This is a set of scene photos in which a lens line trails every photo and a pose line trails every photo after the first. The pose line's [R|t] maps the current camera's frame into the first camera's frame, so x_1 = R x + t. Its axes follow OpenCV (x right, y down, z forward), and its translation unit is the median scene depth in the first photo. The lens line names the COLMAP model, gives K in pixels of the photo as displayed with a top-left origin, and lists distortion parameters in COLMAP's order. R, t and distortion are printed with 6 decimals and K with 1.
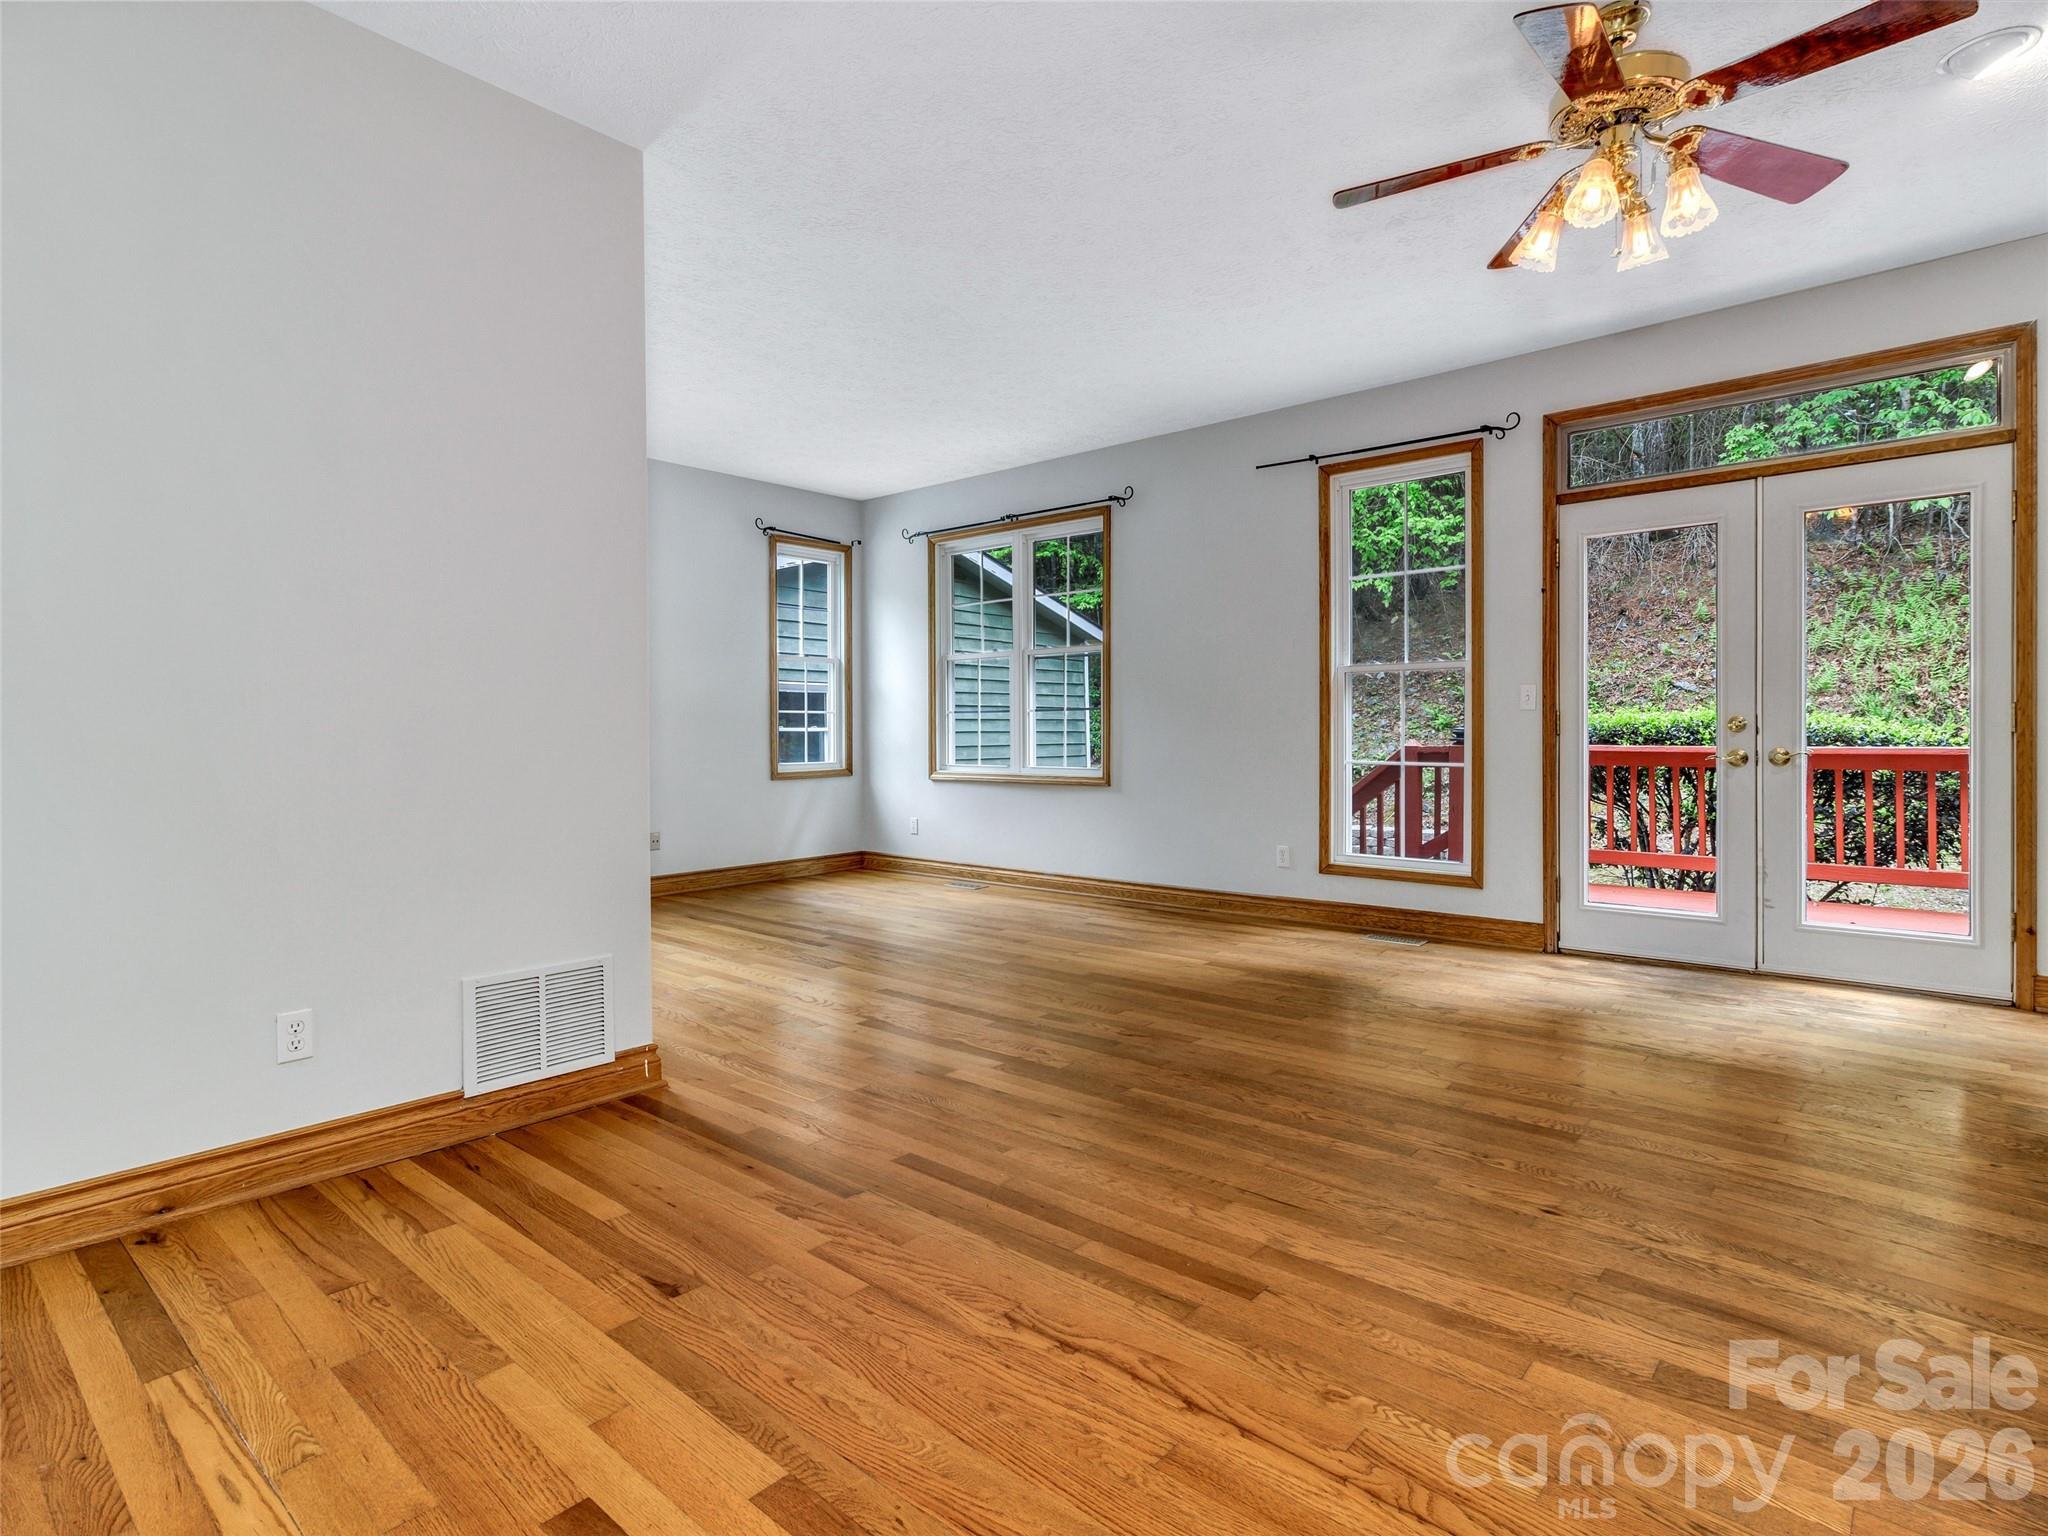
lens RADIAL K [[1064.3, 0, 1024.4], [0, 1064.3, 740.5], [0, 0, 1]] dist [-0.002000, -0.001175]
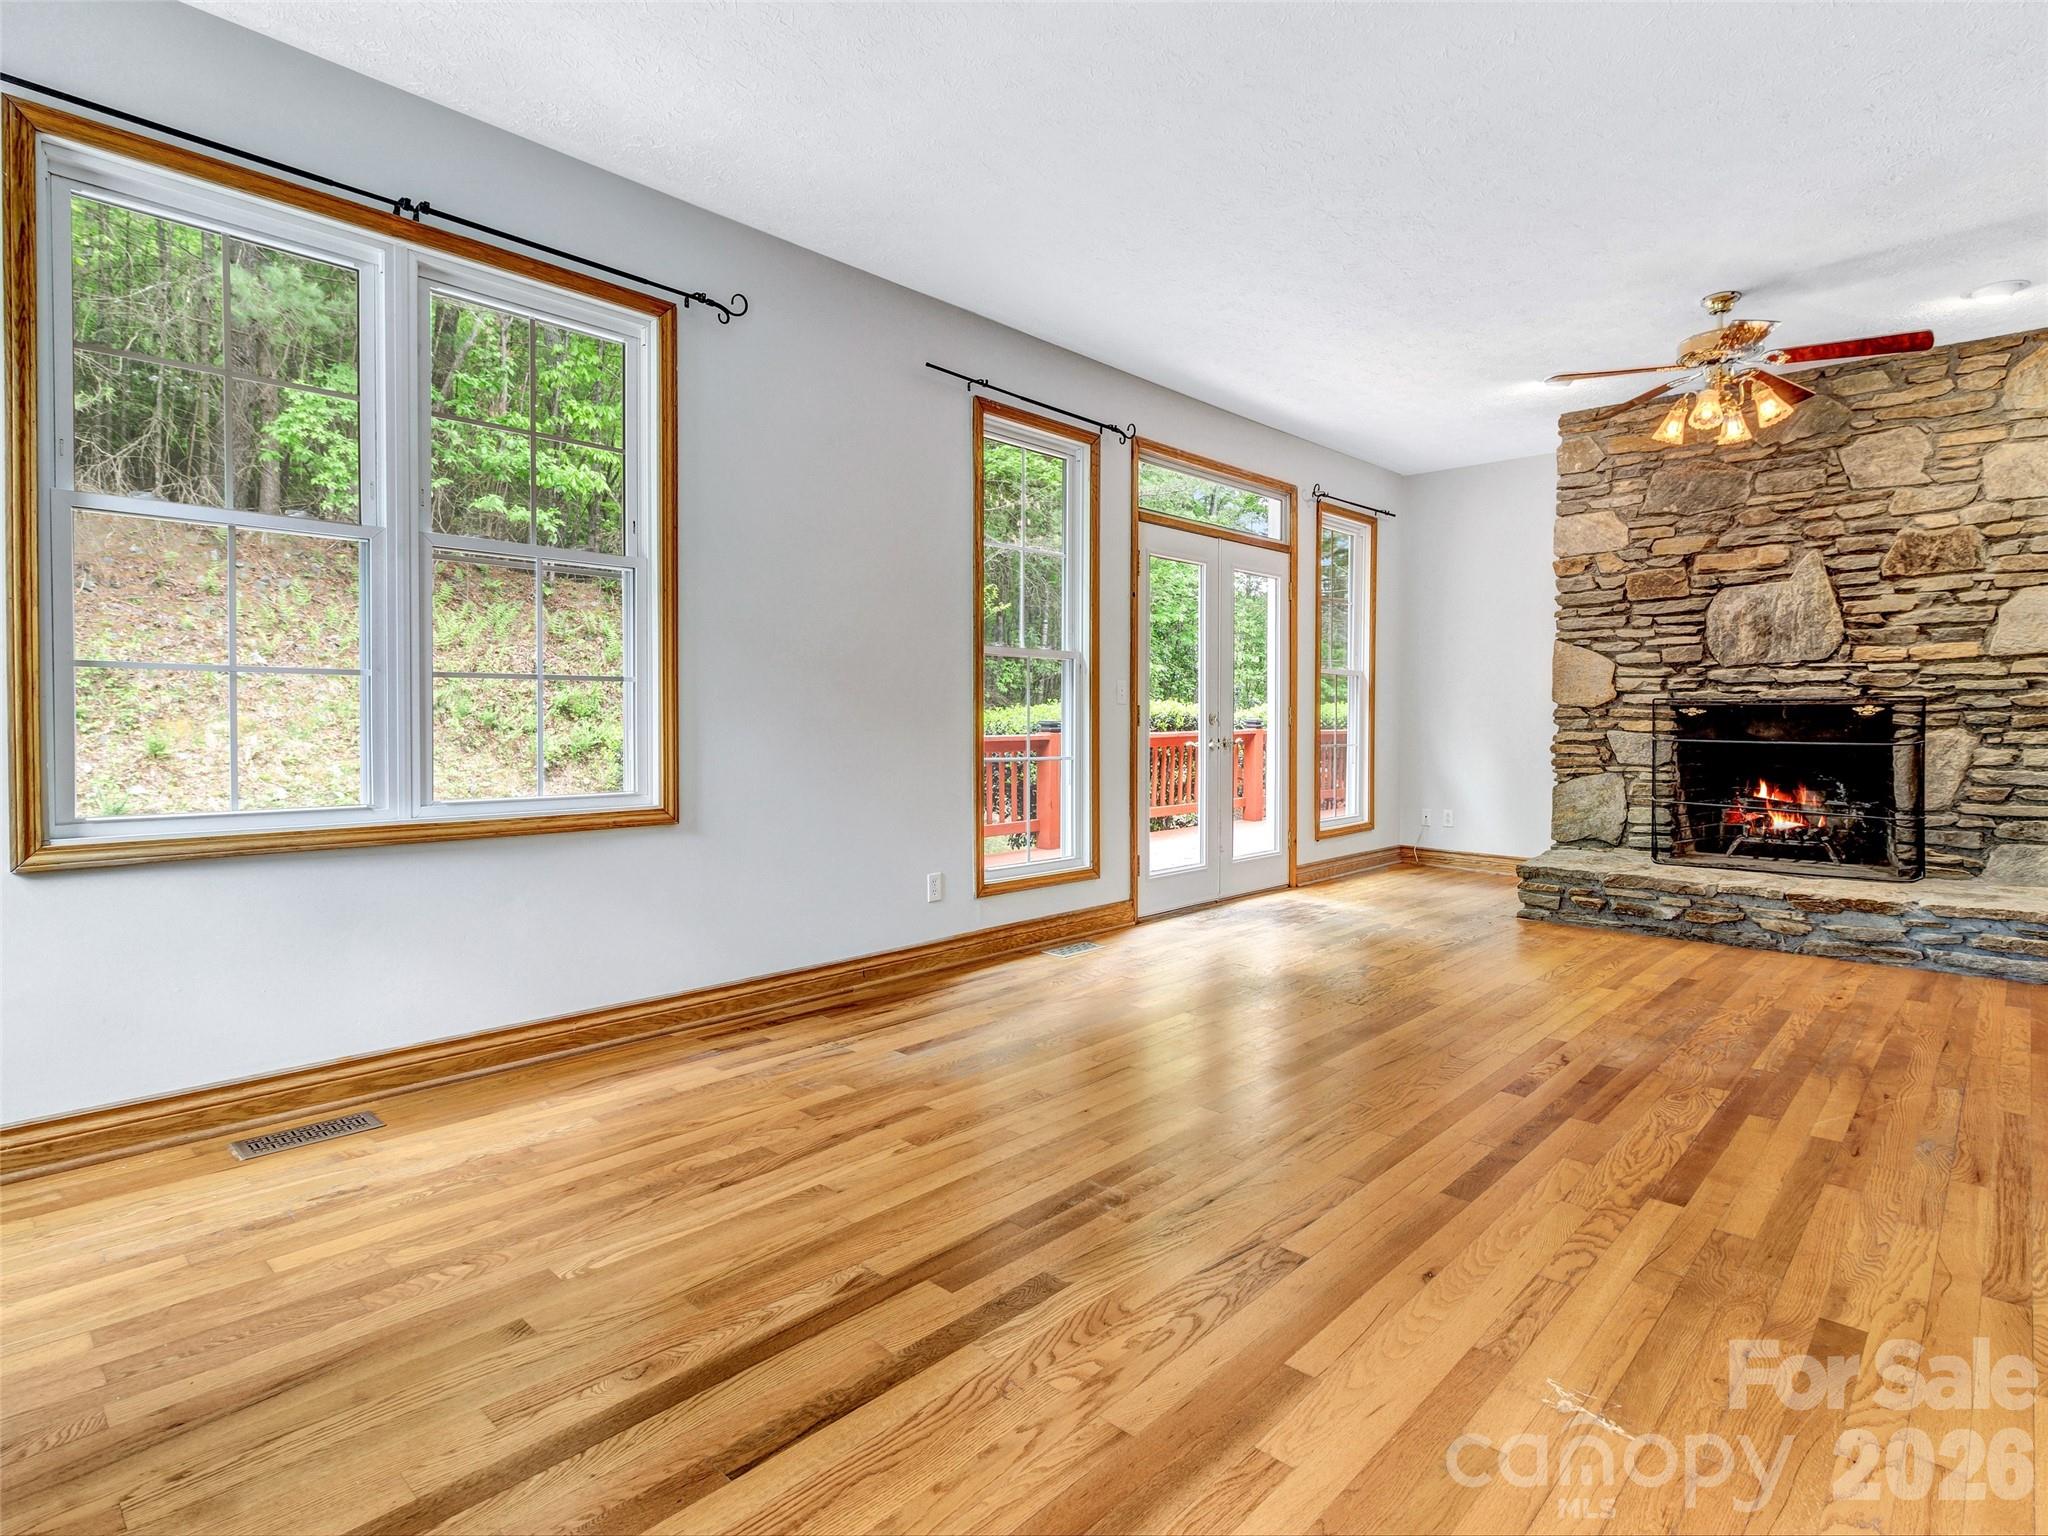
lens RADIAL K [[1064.3, 0, 1024.4], [0, 1064.3, 740.5], [0, 0, 1]] dist [-0.002000, -0.001175]
pose [[0.030381, -0.014472, 0.999434, -1.041697], [0.006650, 0.999876, 0.014277, -0.013804], [-0.999516, 0.006212, 0.030474, 1.836306]]
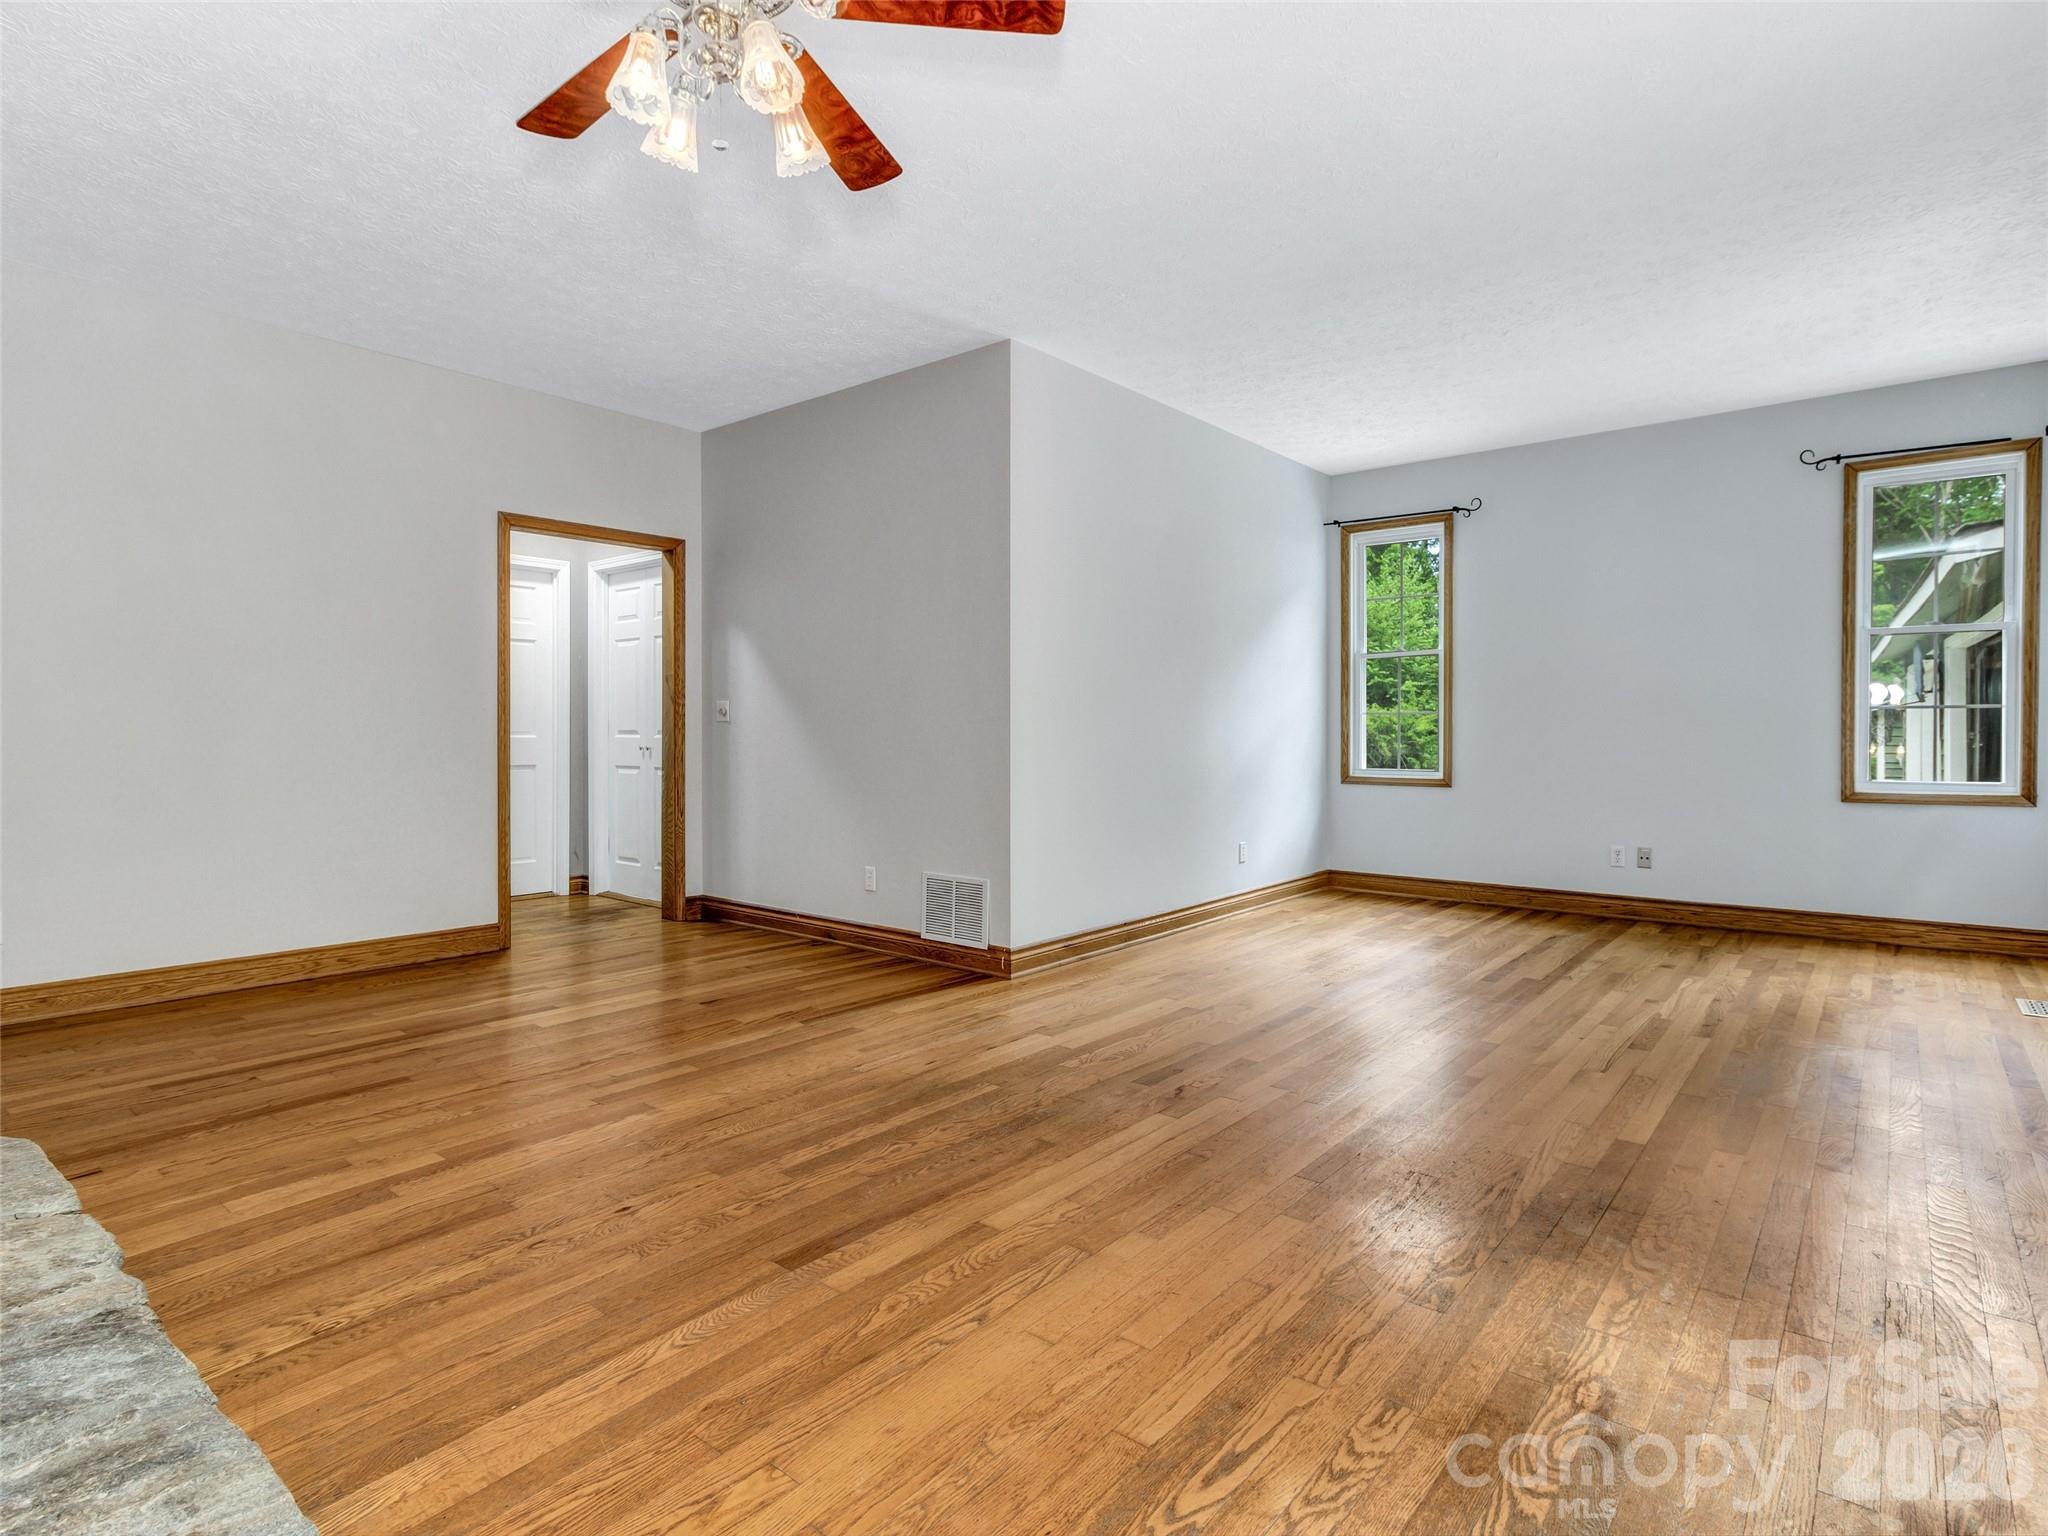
lens RADIAL K [[1064.3, 0, 1024.4], [0, 1064.3, 740.5], [0, 0, 1]] dist [-0.002000, -0.001175]
pose [[0.026231, 0.013606, -0.999563, 1.226735], [-0.010887, 0.999852, 0.013325, -0.021241], [0.999597, 0.010533, 0.026375, 1.090292]]
